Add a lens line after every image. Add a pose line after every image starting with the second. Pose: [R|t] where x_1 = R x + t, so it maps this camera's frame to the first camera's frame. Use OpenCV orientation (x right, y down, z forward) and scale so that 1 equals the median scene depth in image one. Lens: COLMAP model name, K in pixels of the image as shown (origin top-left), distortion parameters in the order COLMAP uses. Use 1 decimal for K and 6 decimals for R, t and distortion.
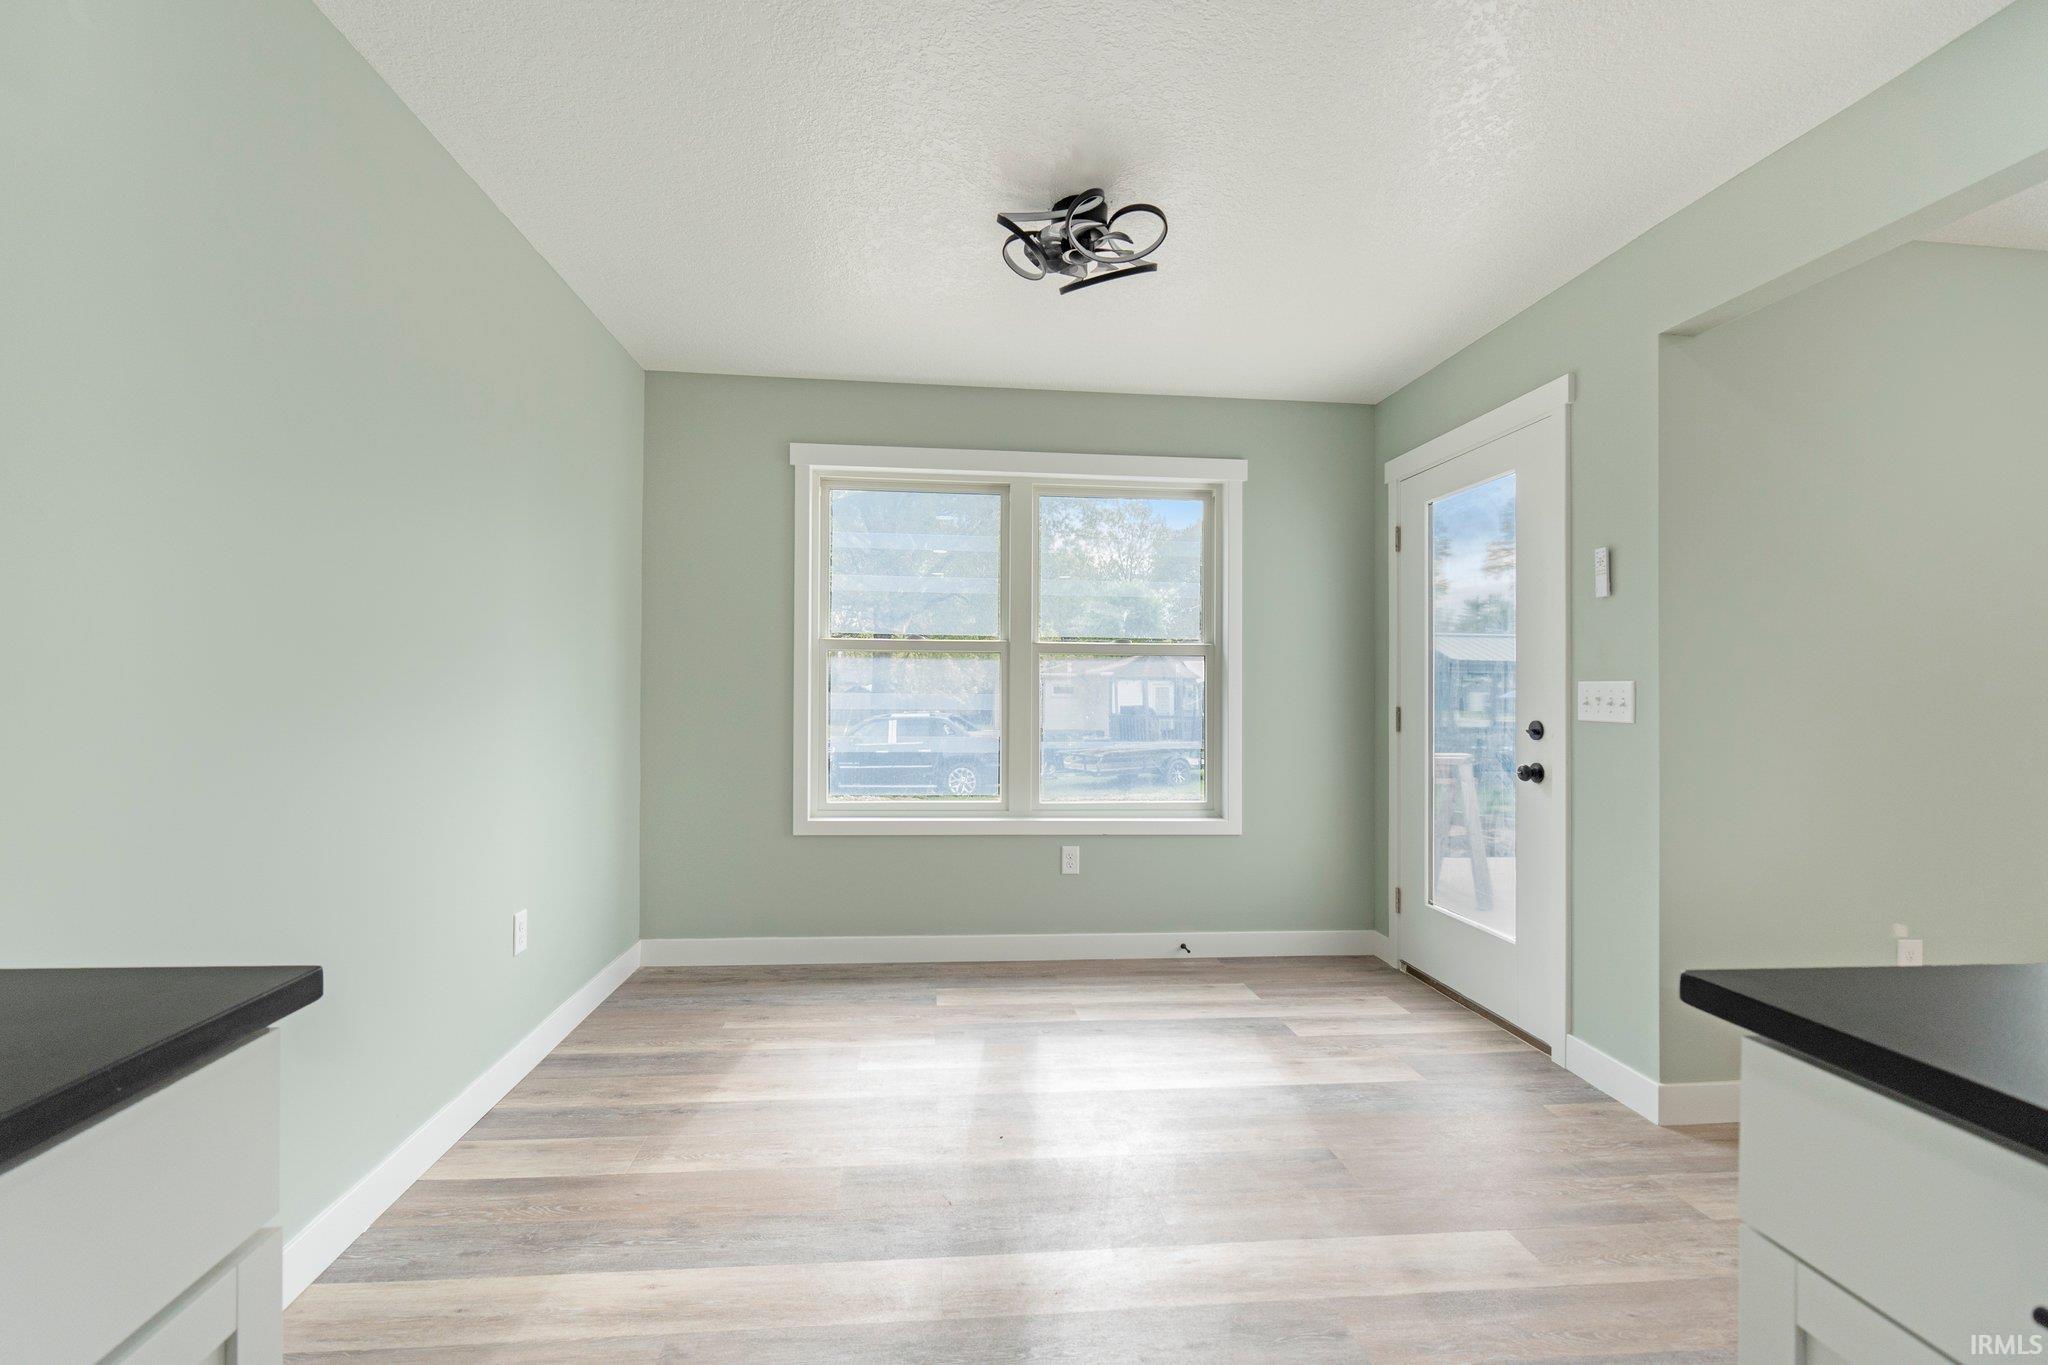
lens RADIAL K [[849.4, 0, 1018.0], [0, 849.4, 675.7], [0, 0, 1]] dist [-0.006673, -0.000271]
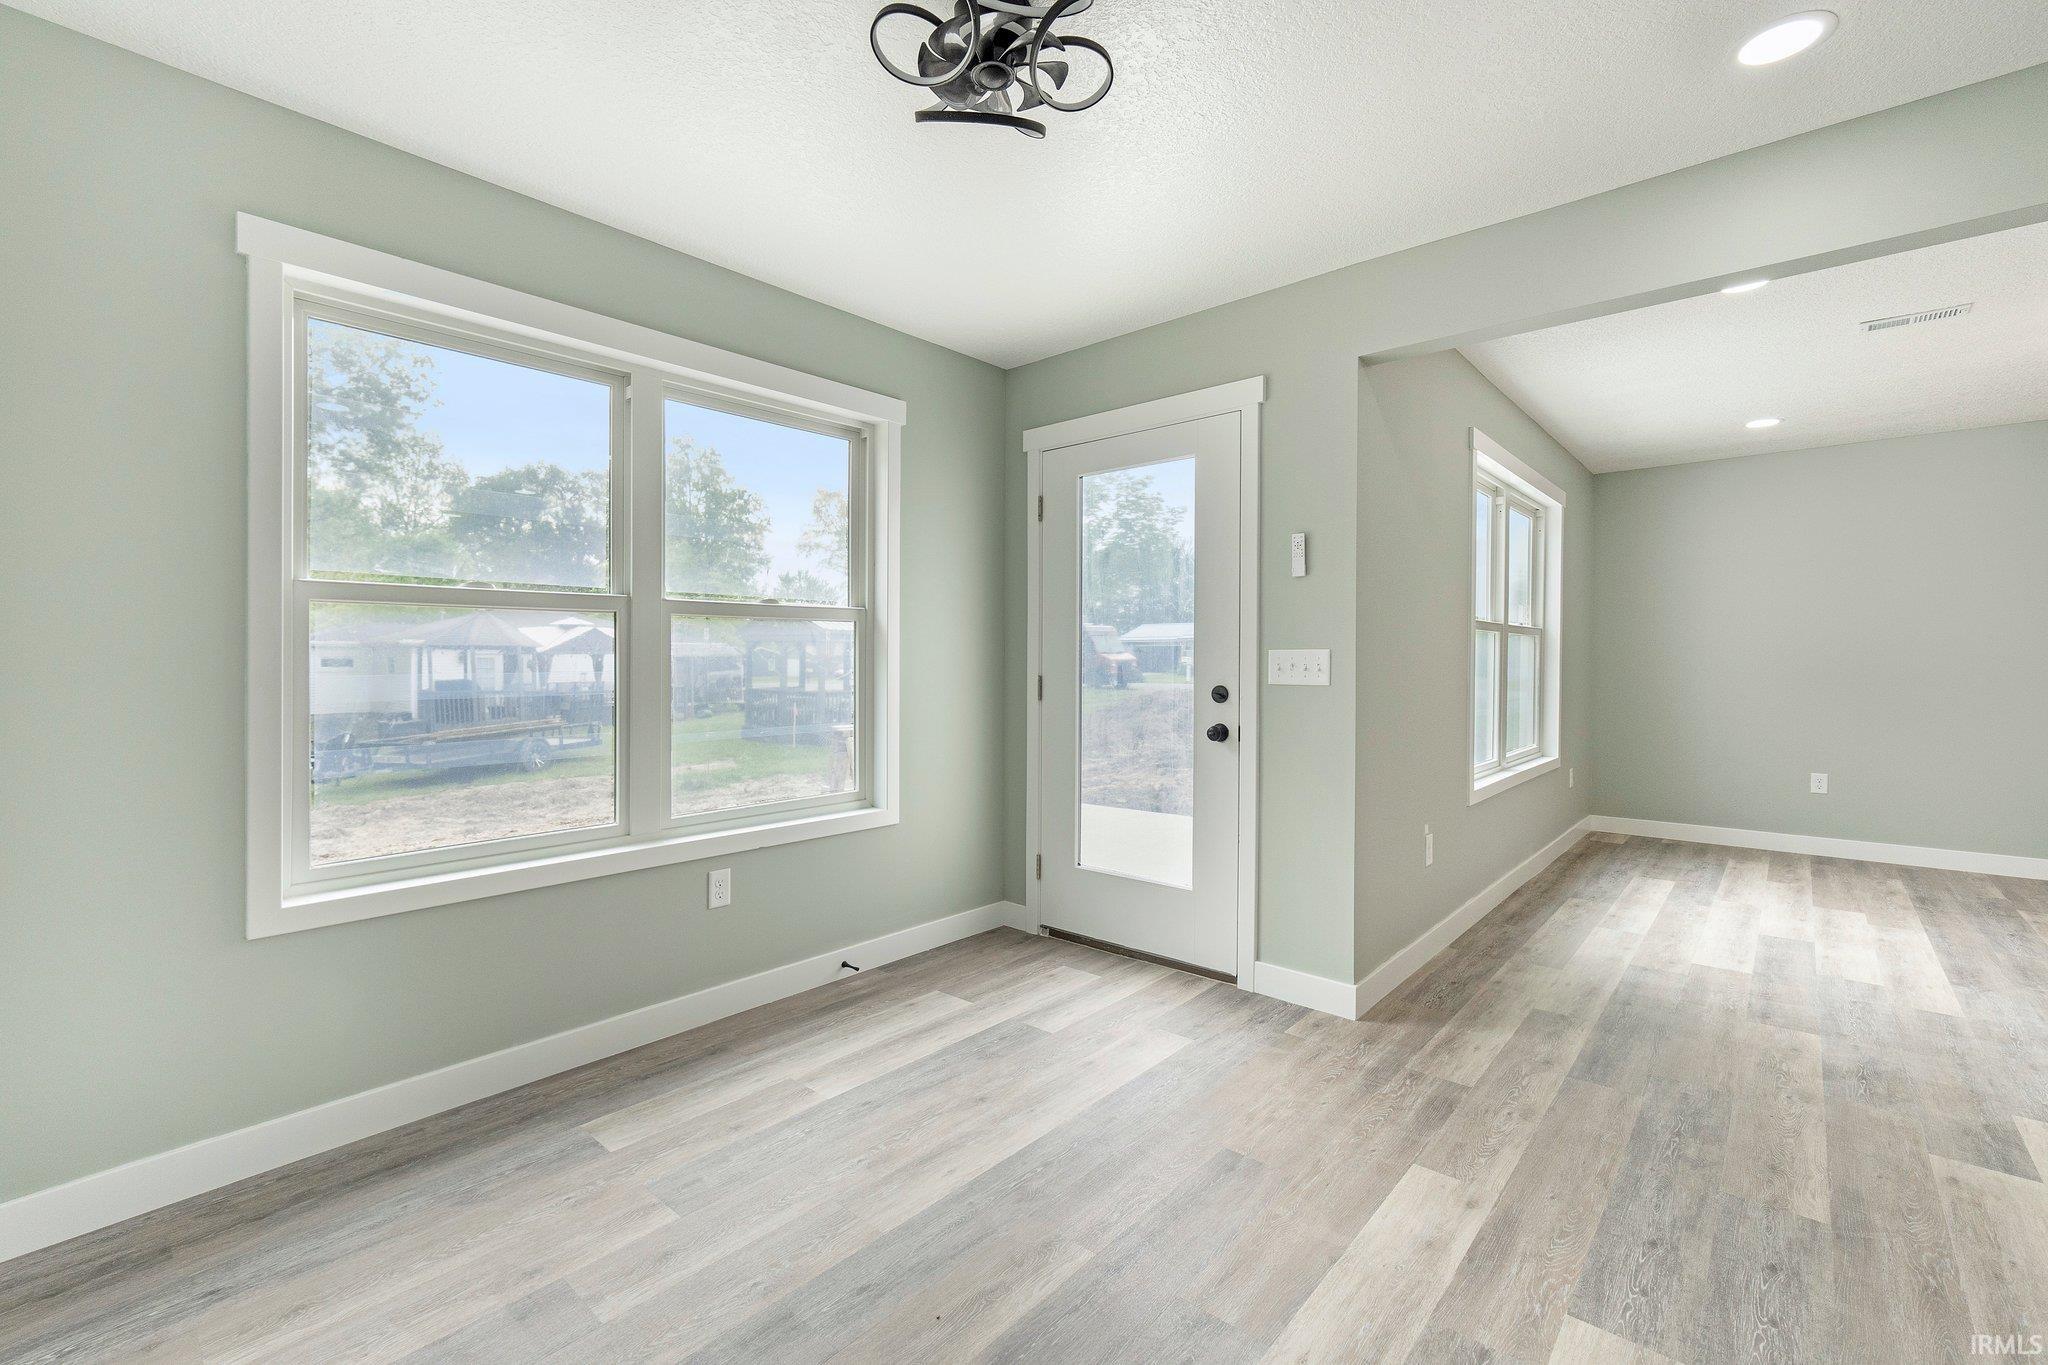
lens RADIAL K [[854.0, 0, 1003.9], [0, 854.0, 657.1], [0, 0, 1]] dist [-0.002755, 0.000136]
pose [[0.747258, -0.009519, 0.664466, -0.263596], [-0.000400, 0.999891, 0.014775, -0.000365], [-0.664534, -0.011307, 0.747172, 0.277199]]
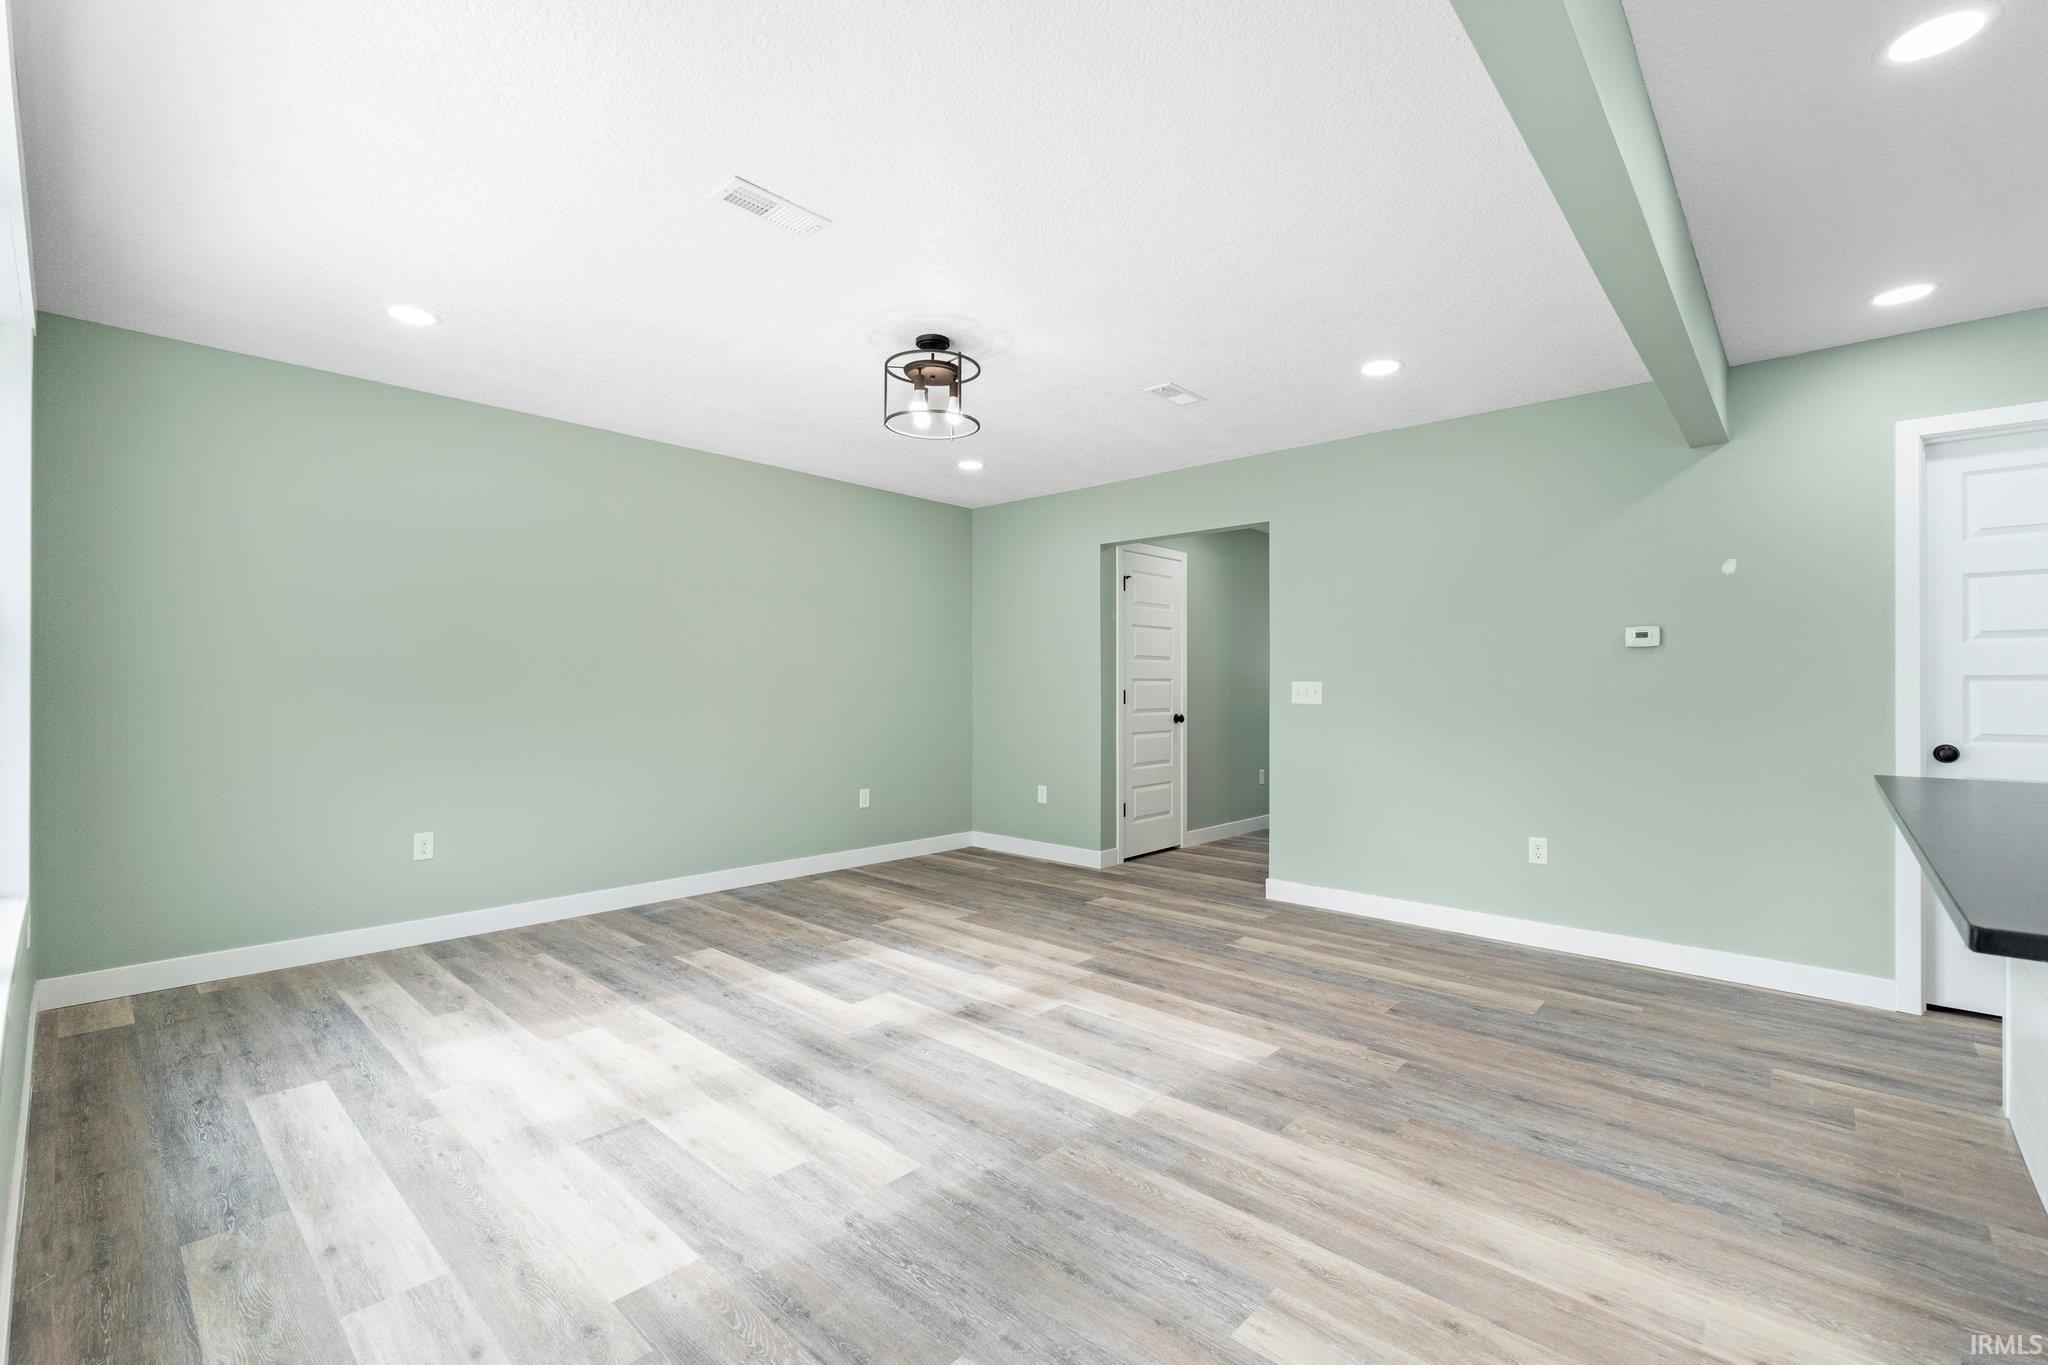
lens RADIAL K [[854.0, 0, 1003.9], [0, 854.0, 657.1], [0, 0, 1]] dist [-0.002755, 0.000136]
pose [[-0.676848, 0.010623, 0.736046, 0.430354], [-0.026123, 0.998919, -0.038439, 0.020177], [-0.735659, -0.045245, -0.675839, 0.628122]]
